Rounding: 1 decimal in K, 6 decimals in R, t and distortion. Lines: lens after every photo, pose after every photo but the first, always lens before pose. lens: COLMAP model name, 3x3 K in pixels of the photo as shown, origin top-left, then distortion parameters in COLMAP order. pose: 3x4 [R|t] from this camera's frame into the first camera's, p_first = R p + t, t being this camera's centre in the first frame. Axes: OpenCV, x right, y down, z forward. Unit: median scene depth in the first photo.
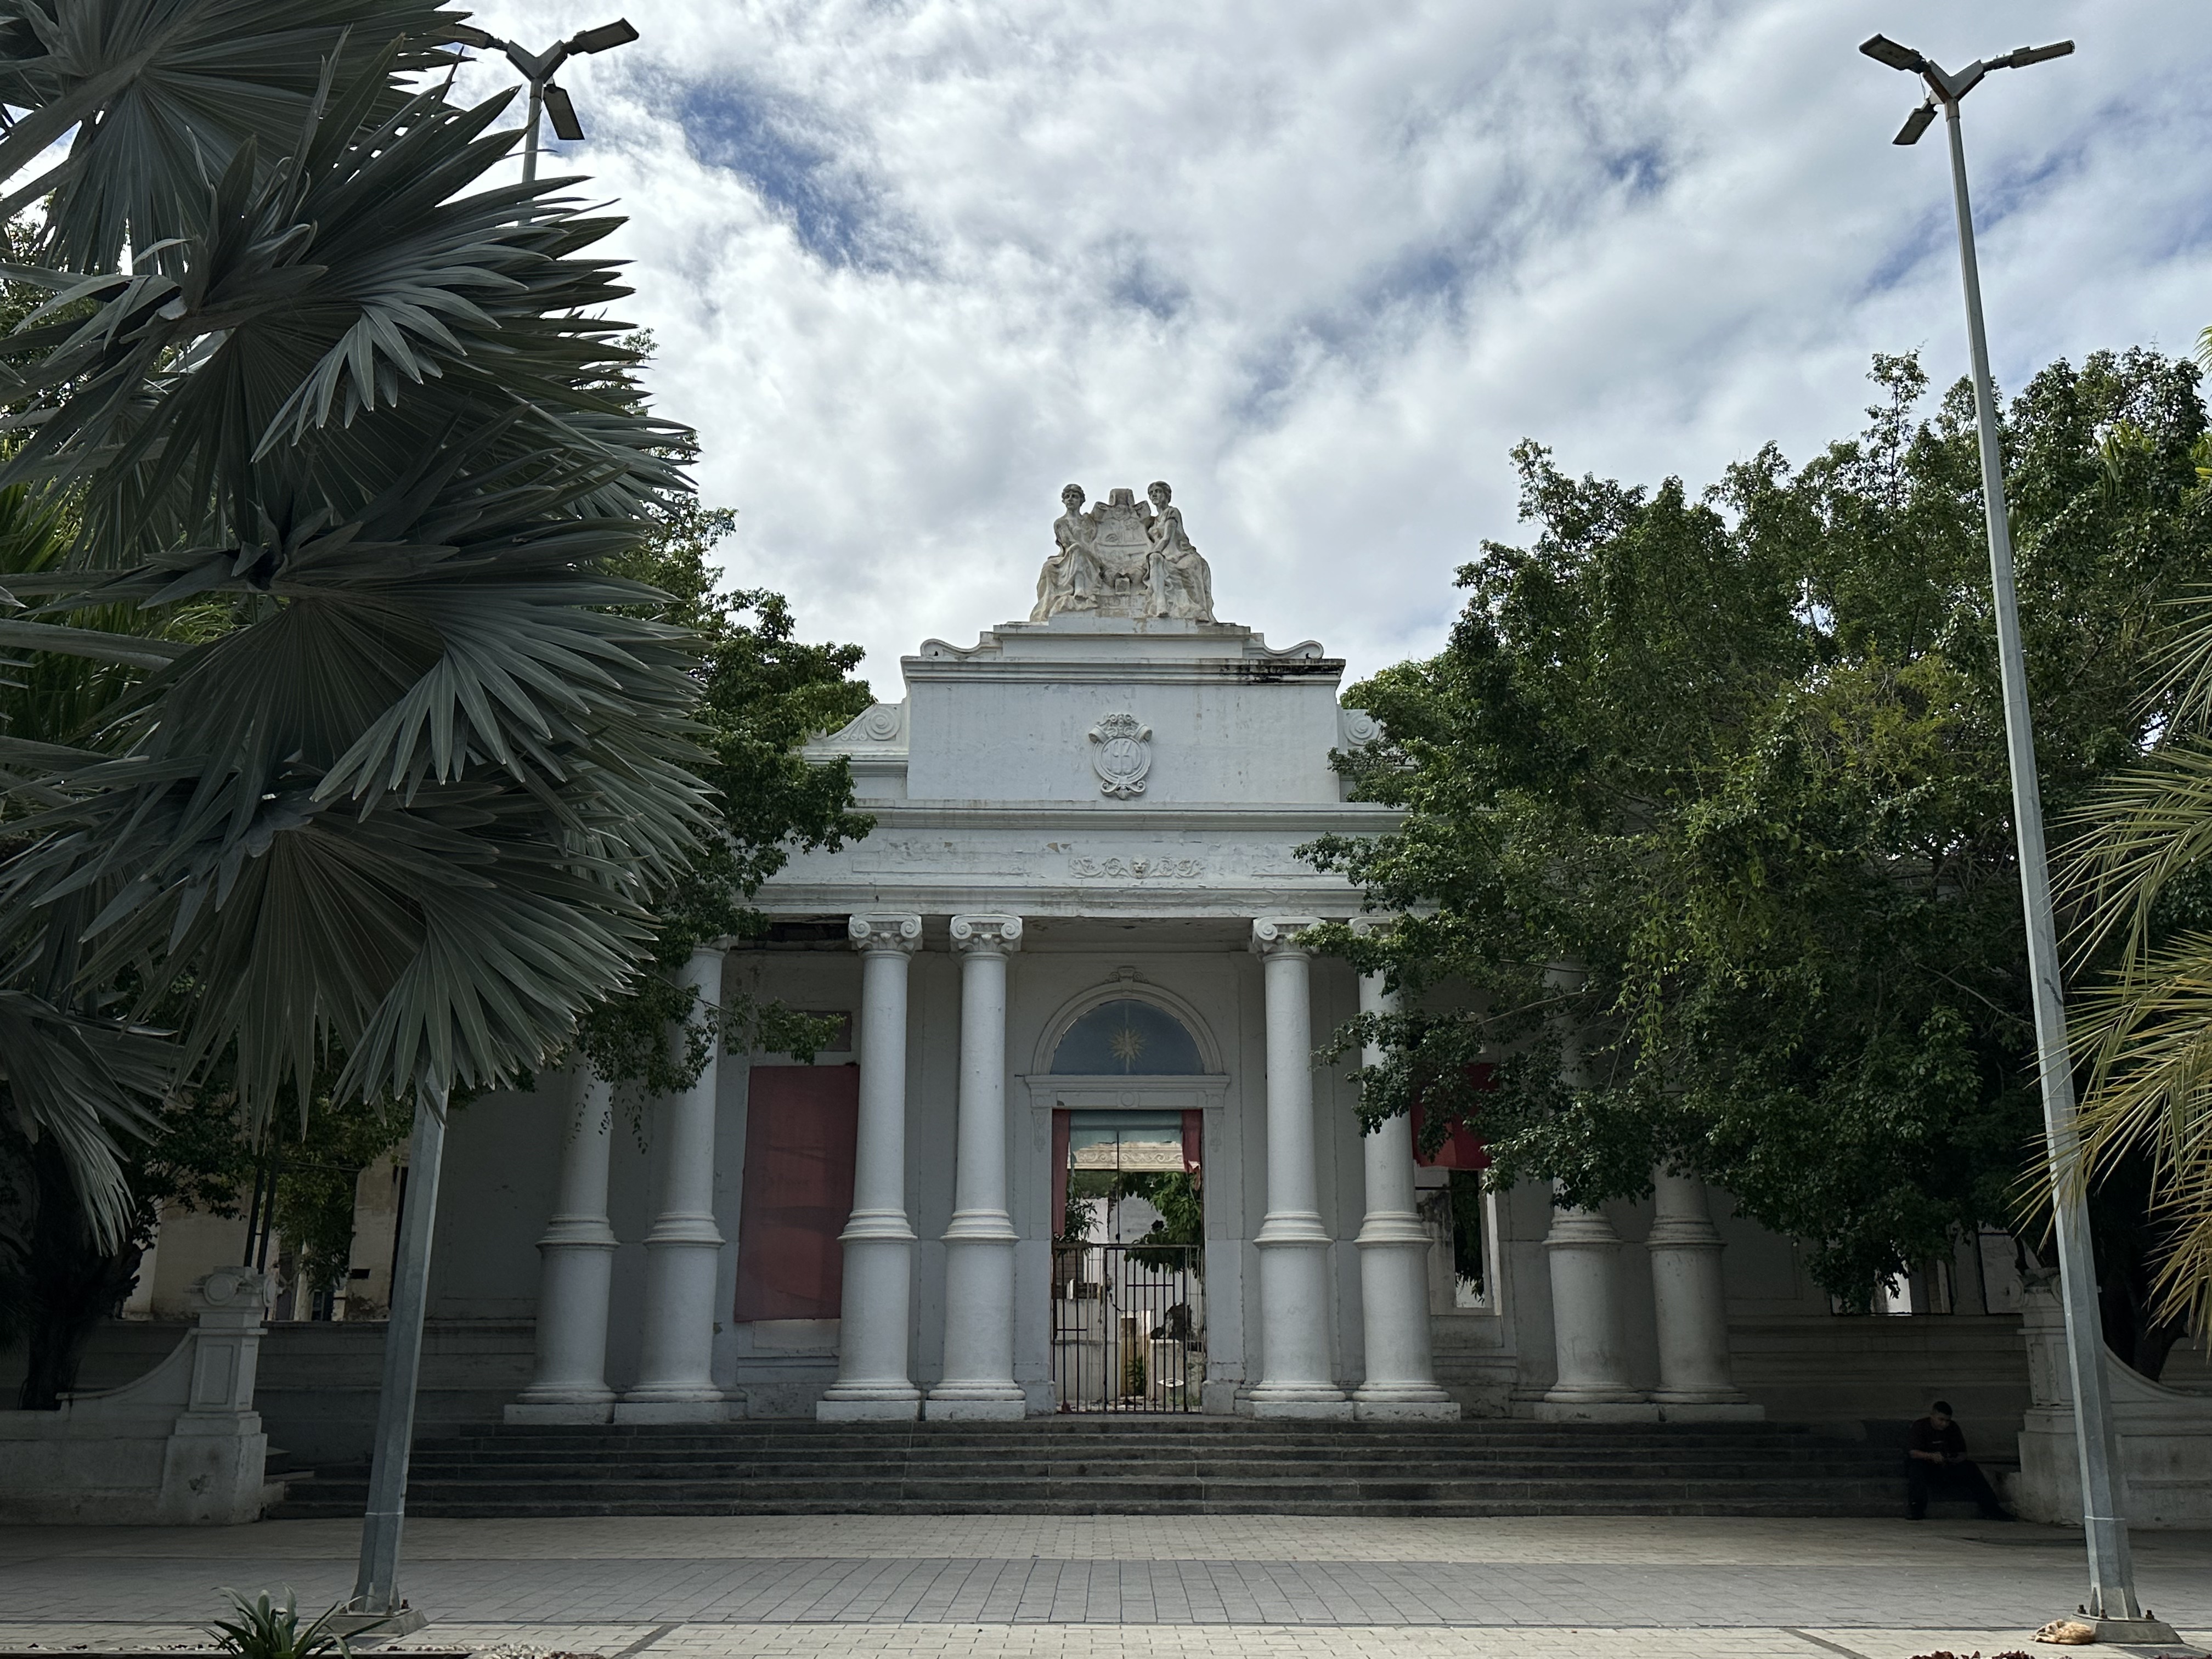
lens RADIAL K [[1992.2, 0, 1099.1], [0, 1992.2, 832.6], [0, 0, 1]] dist [-0.072267, -0.006172]
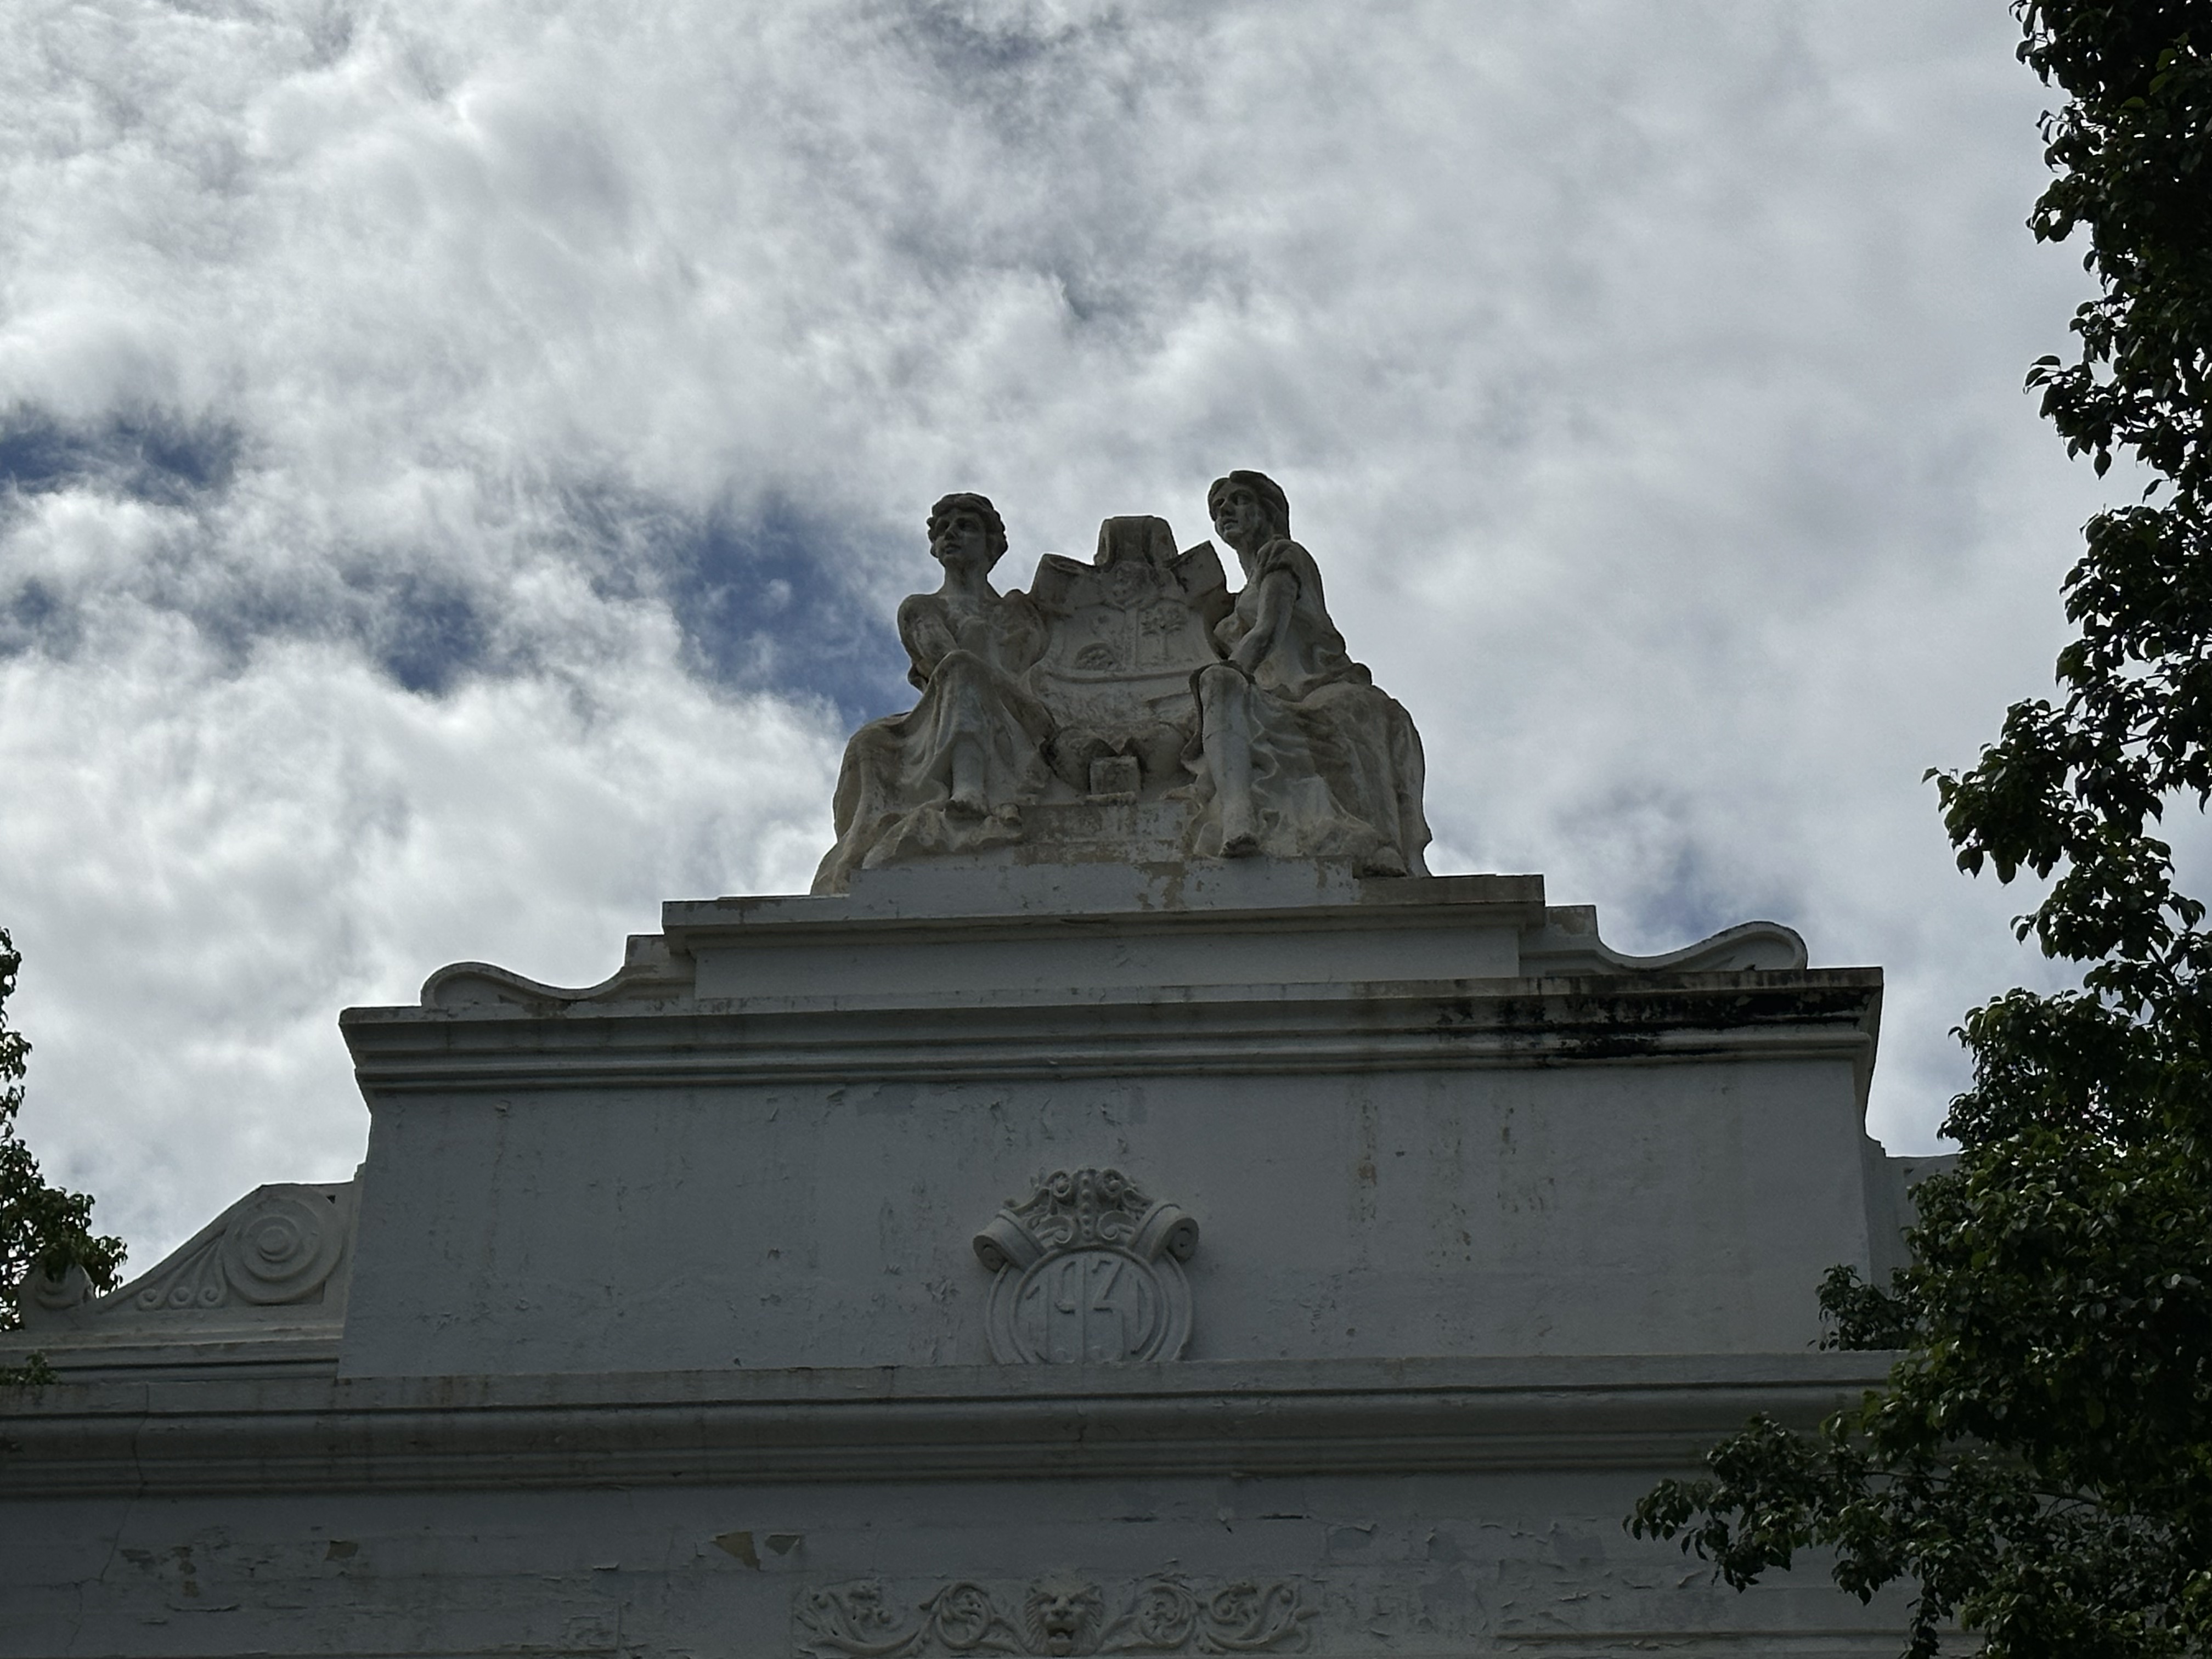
lens RADIAL K [[4623.0, 0, 1110.7], [0, 4623.0, 825.8], [0, 0, 1]] dist [0.081910, 0.000000]
pose [[0.993247, -0.049601, -0.104880, 0.084658], [0.017443, 0.957572, -0.287667, 0.082737], [0.114699, 0.283894, 0.951971, 0.347246]]
